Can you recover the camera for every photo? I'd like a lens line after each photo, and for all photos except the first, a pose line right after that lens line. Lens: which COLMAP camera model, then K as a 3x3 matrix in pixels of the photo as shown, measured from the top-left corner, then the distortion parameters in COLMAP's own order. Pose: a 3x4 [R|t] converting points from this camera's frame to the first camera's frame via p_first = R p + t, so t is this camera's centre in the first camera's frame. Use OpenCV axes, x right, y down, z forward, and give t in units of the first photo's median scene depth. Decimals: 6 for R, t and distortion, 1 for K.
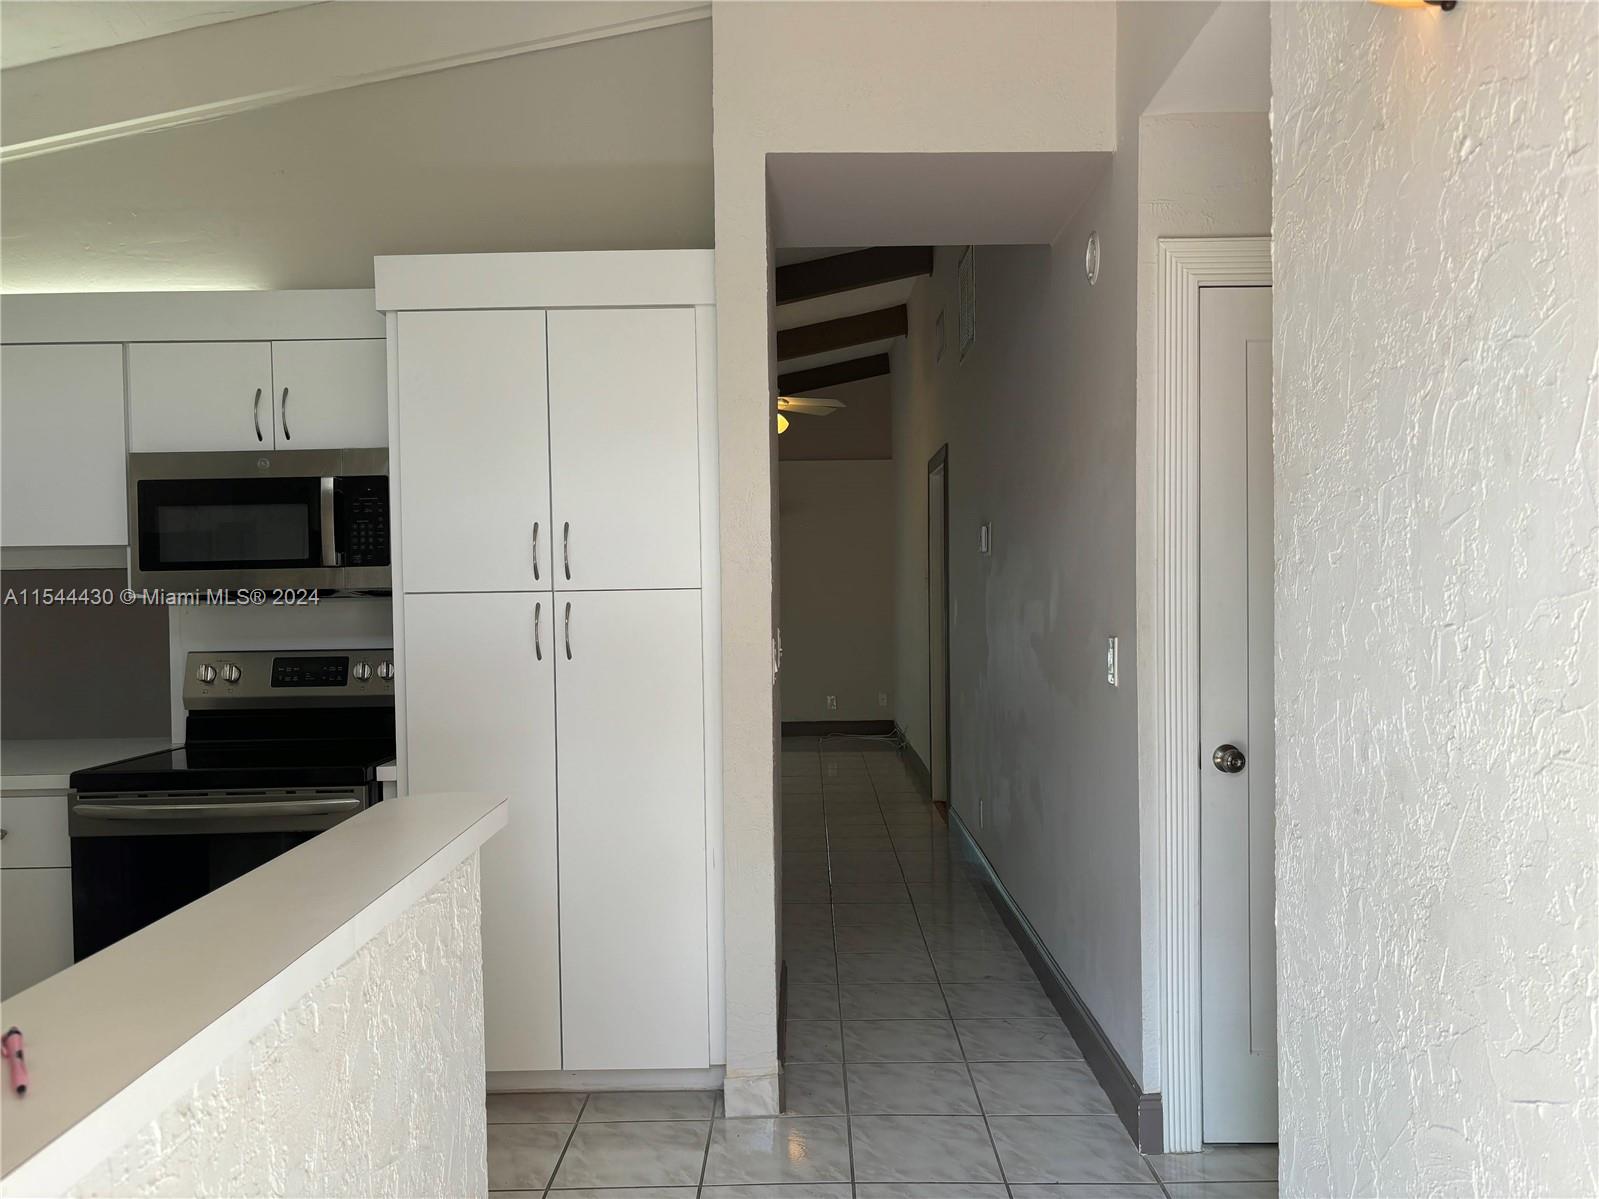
lens RADIAL K [[1211.1, 0, 798.8], [0, 1211.1, 599.9], [0, 0, 1]] dist [0.074187, -0.078370]
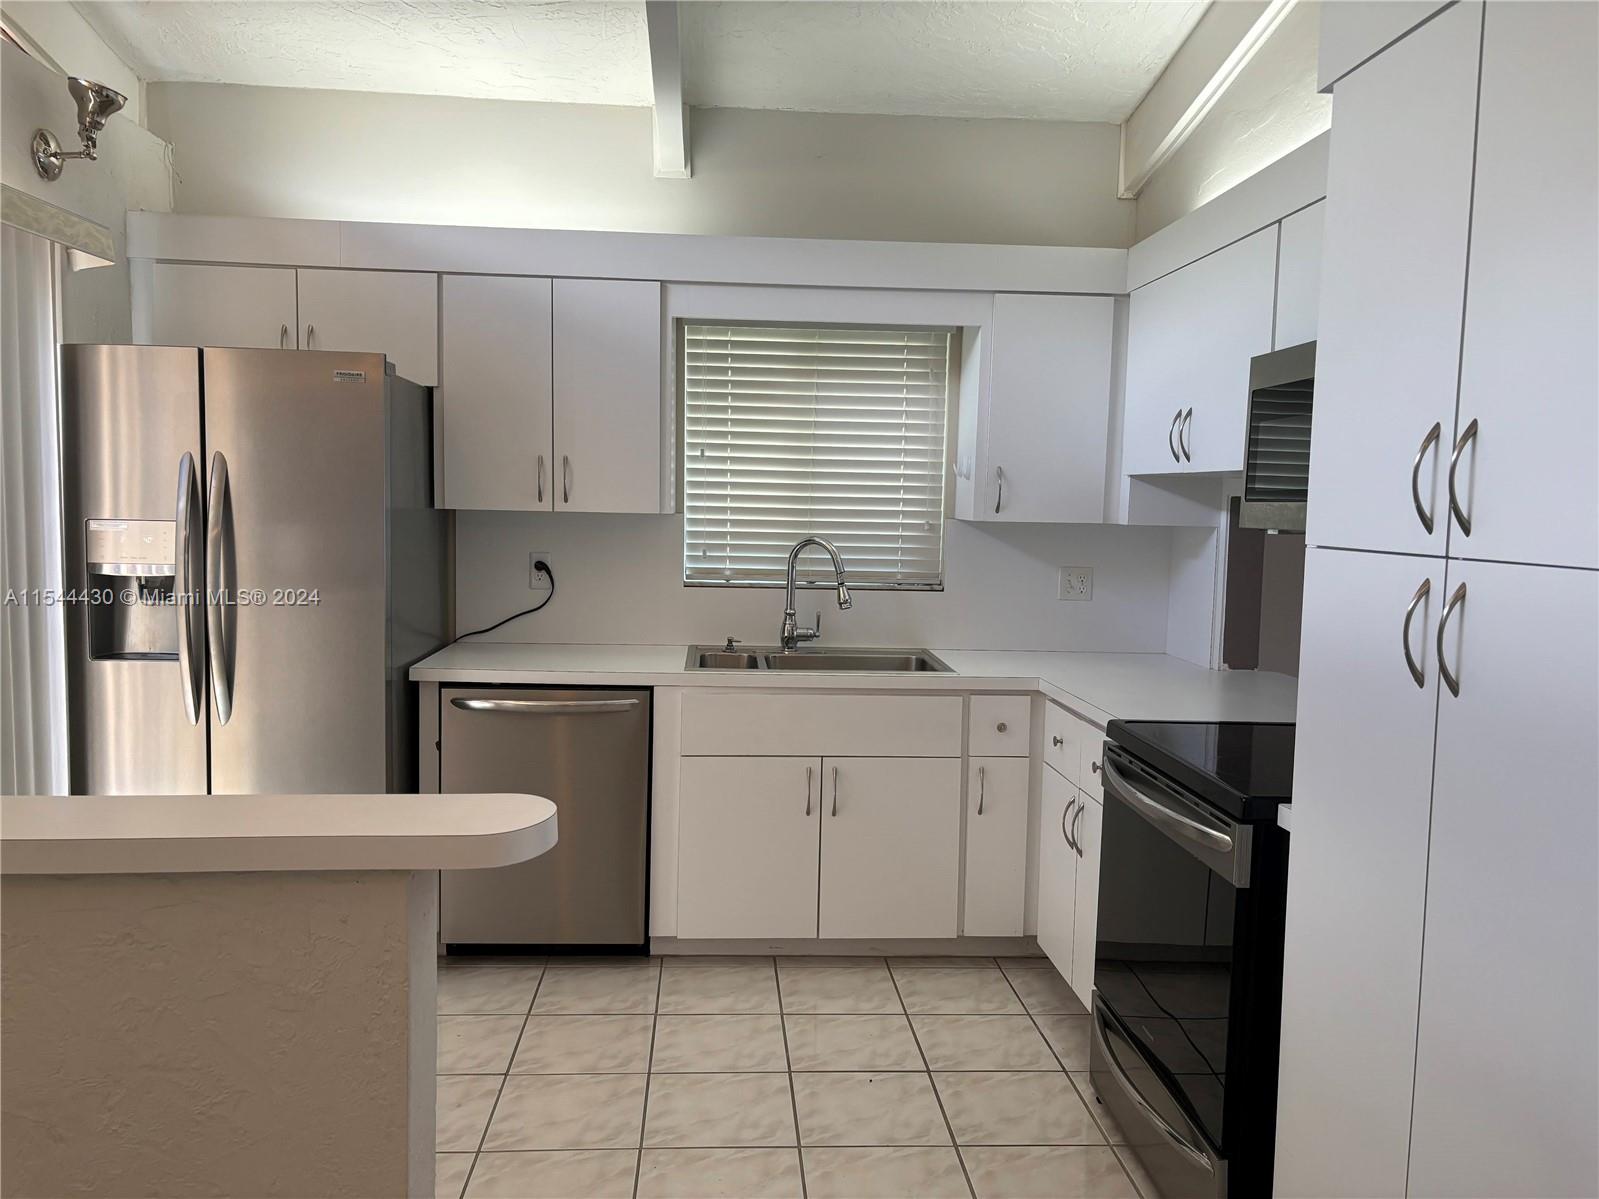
lens RADIAL K [[1211.1, 0, 799.3], [0, 1211.1, 601.8], [0, 0, 1]] dist [0.074187, -0.078370]
pose [[0.071412, 0.101948, -0.992223, 0.261551], [-0.034625, 0.994417, 0.099681, -0.027596], [0.996846, 0.027237, 0.074544, 0.628545]]
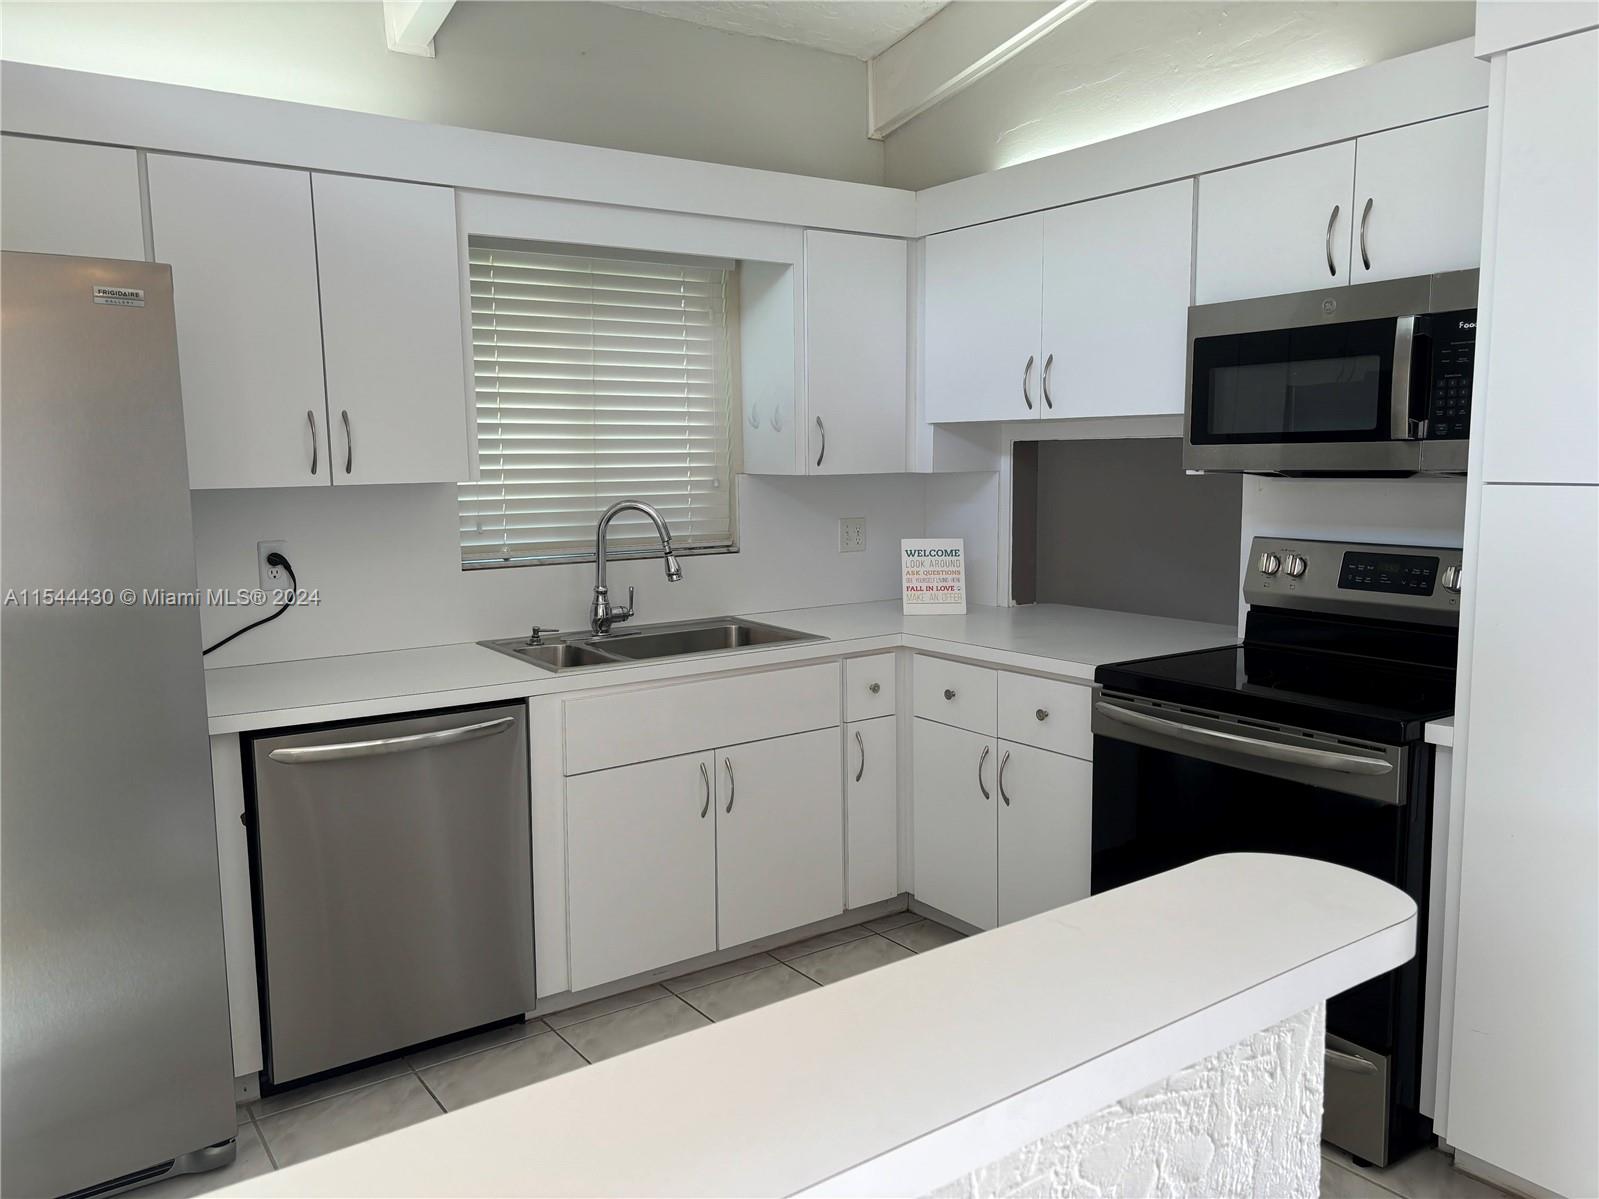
lens RADIAL K [[1211.1, 0, 800.5], [0, 1211.1, 601.3], [0, 0, 1]] dist [0.074187, -0.078370]
pose [[0.581223, 0.110866, -0.806156, 0.015391], [-0.006472, 0.991274, 0.131658, -0.025279], [0.813718, -0.071305, 0.576869, 0.261825]]
